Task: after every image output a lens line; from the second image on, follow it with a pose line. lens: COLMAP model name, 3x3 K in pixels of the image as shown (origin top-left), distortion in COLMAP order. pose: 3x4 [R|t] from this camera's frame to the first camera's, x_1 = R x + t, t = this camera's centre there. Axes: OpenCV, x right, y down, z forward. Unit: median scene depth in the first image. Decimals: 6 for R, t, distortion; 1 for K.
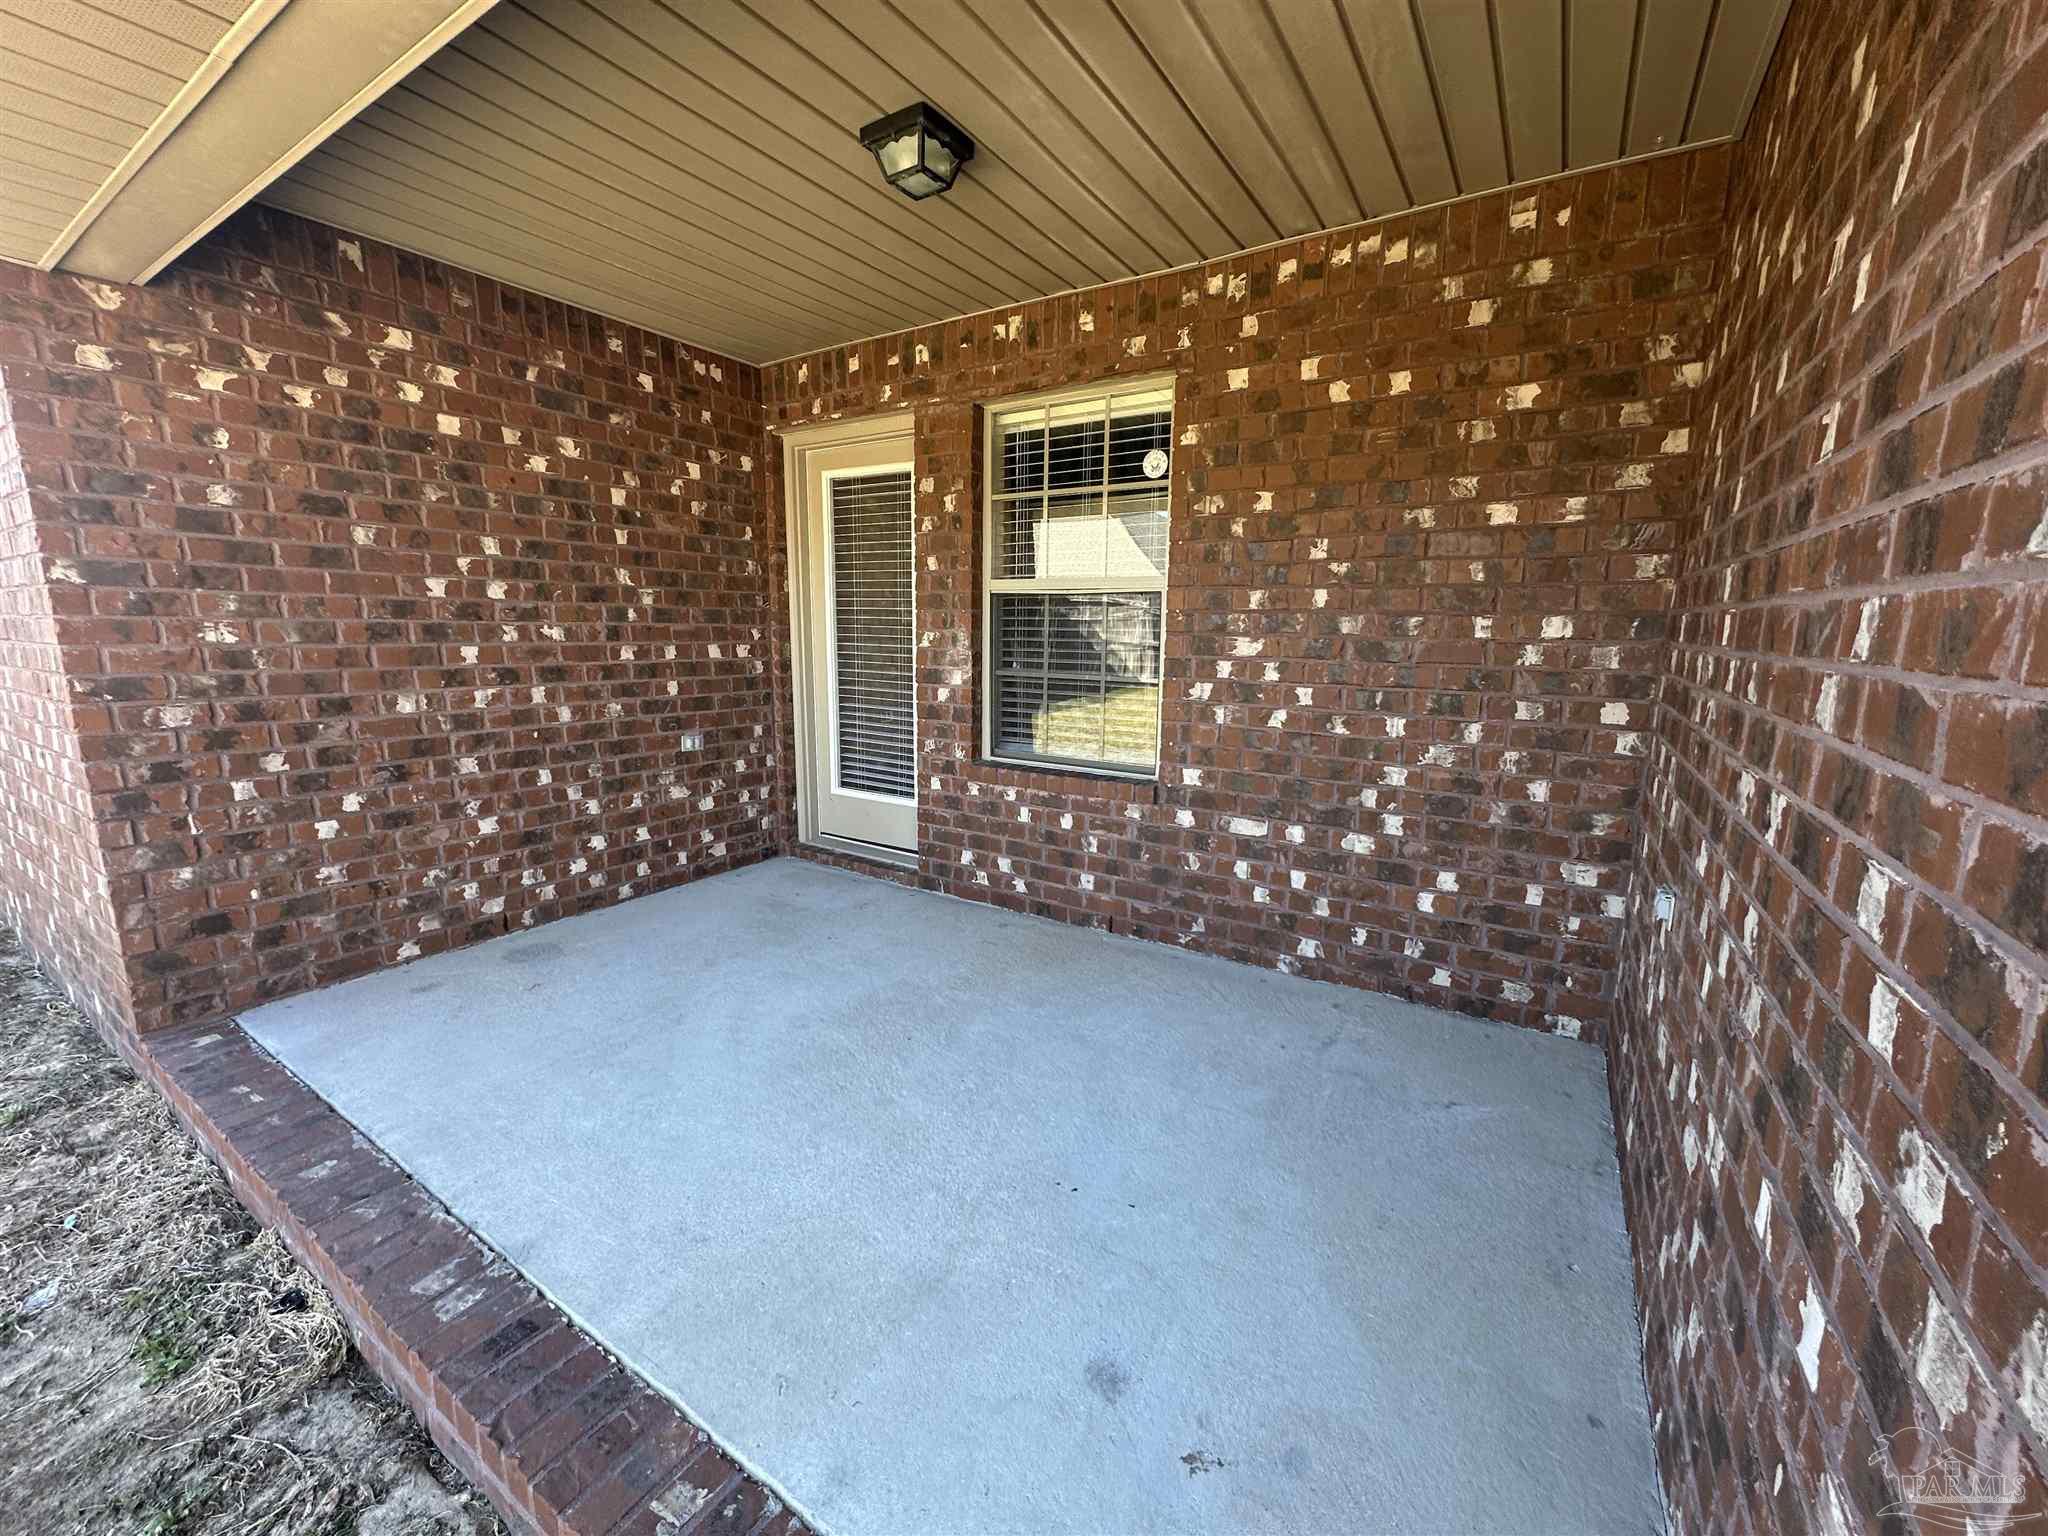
lens RADIAL K [[815.7, 0, 1021.8], [0, 815.7, 766.2], [0, 0, 1]] dist [-0.002017, 0.000114]
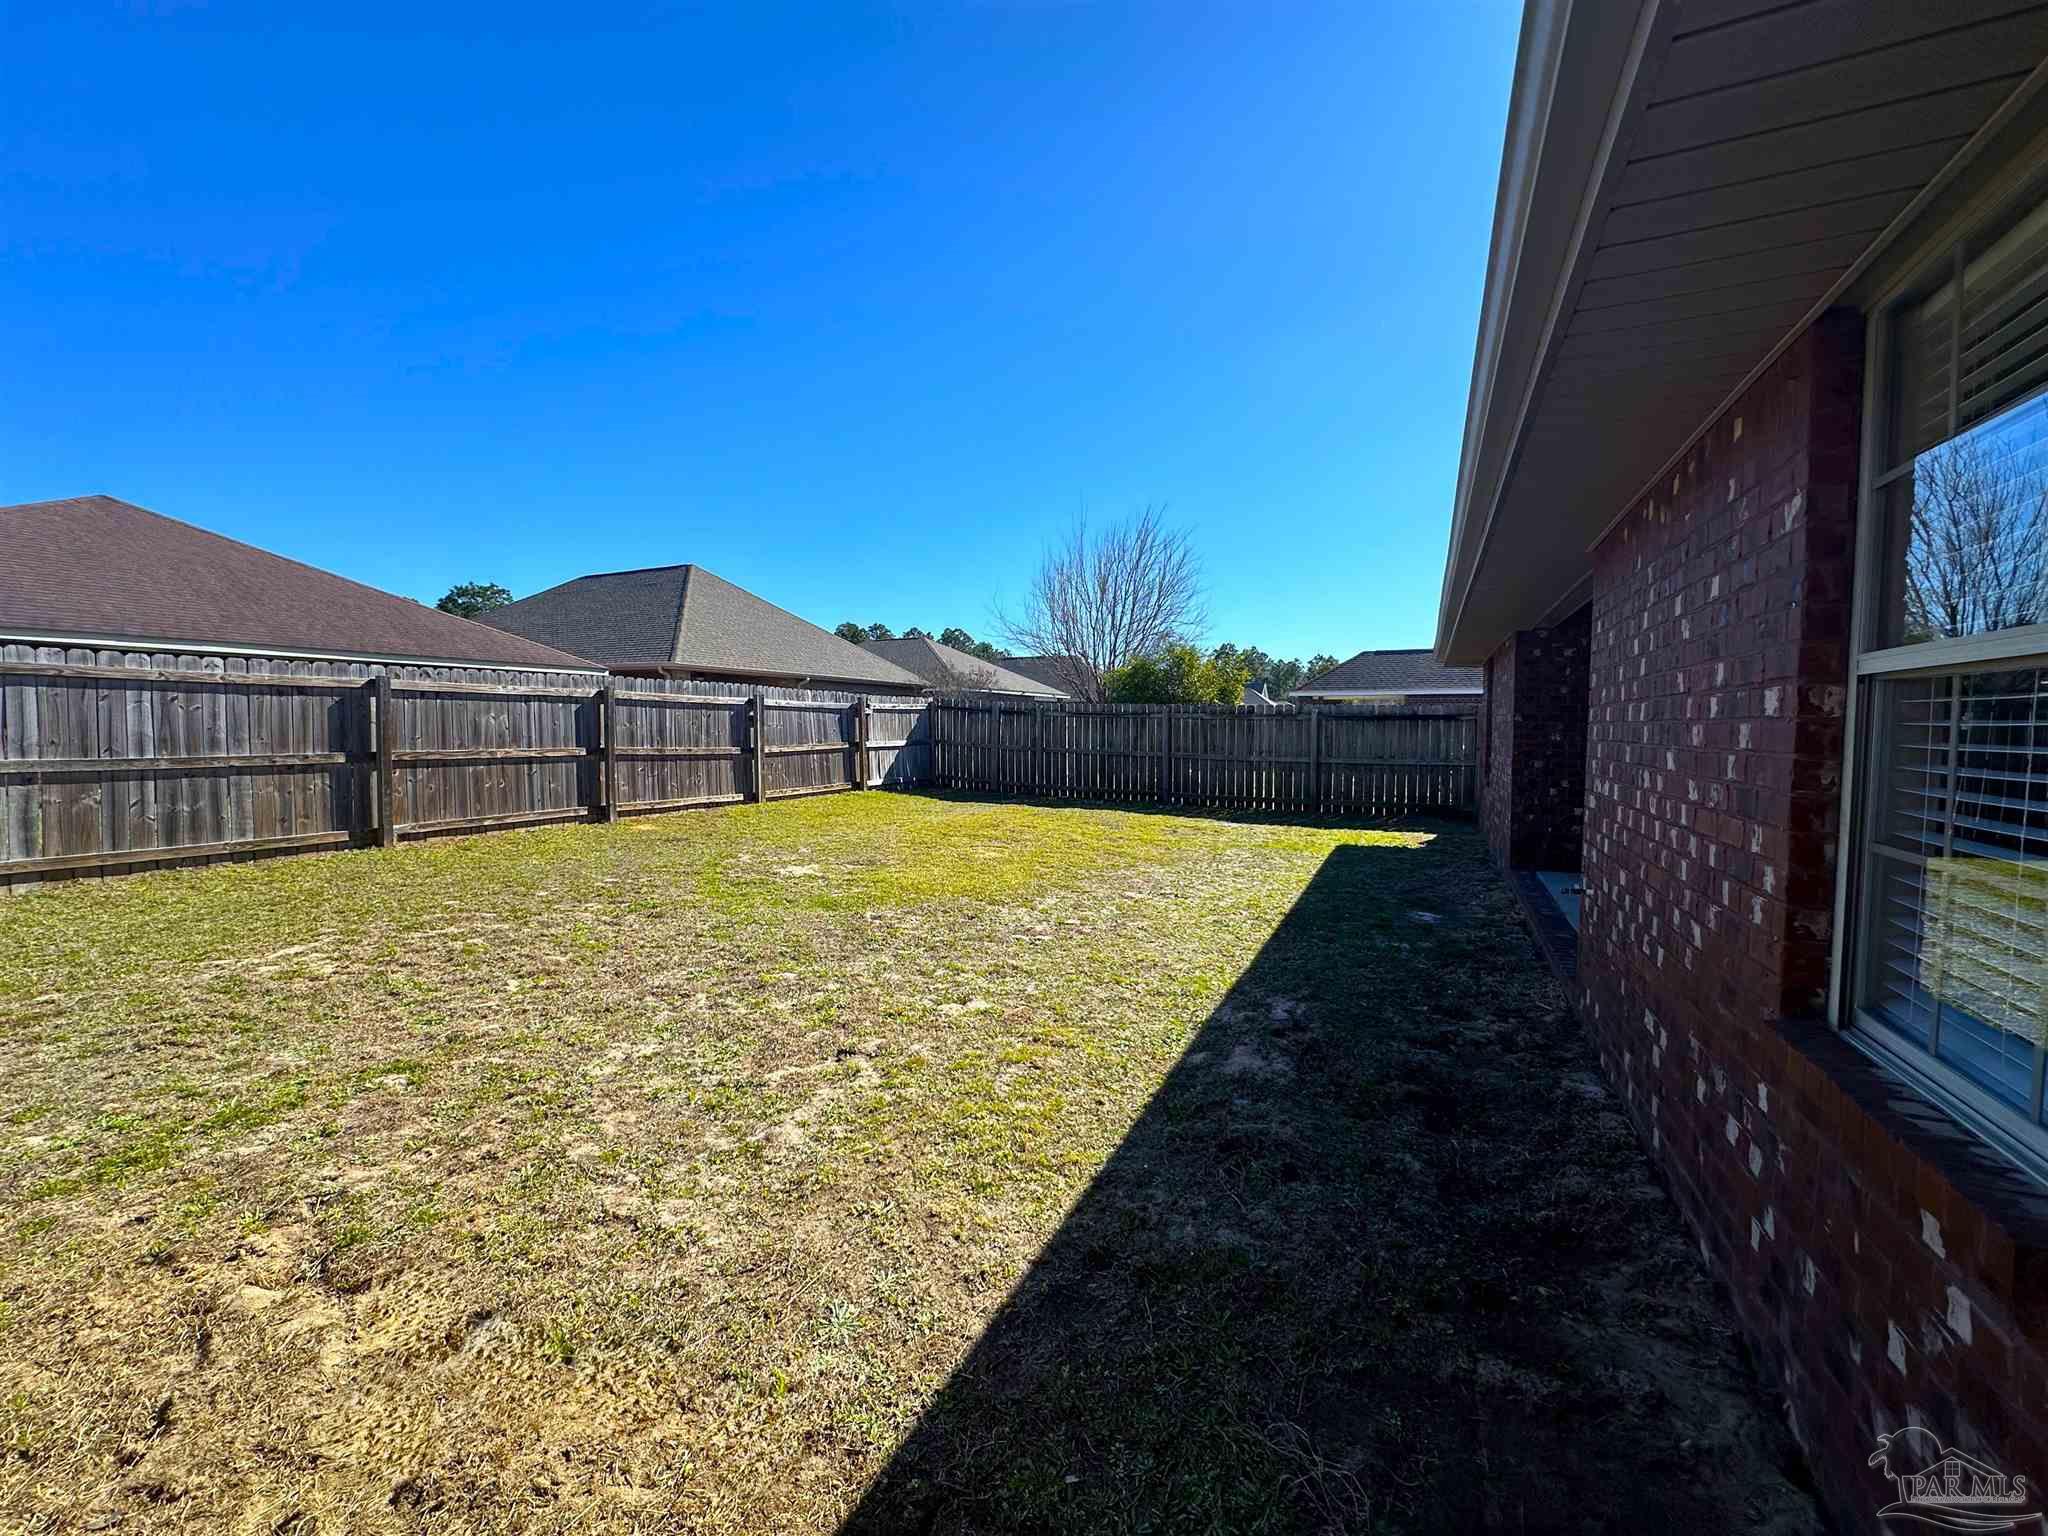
lens RADIAL K [[815.7, 0, 1022.6], [0, 815.7, 764.3], [0, 0, 1]] dist [-0.002017, 0.000114]
pose [[0.120591, 0.035923, -0.992052, 1.731812], [-0.178224, 0.983891, 0.013963, 0.239613], [0.976573, 0.175124, 0.125051, -1.245081]]
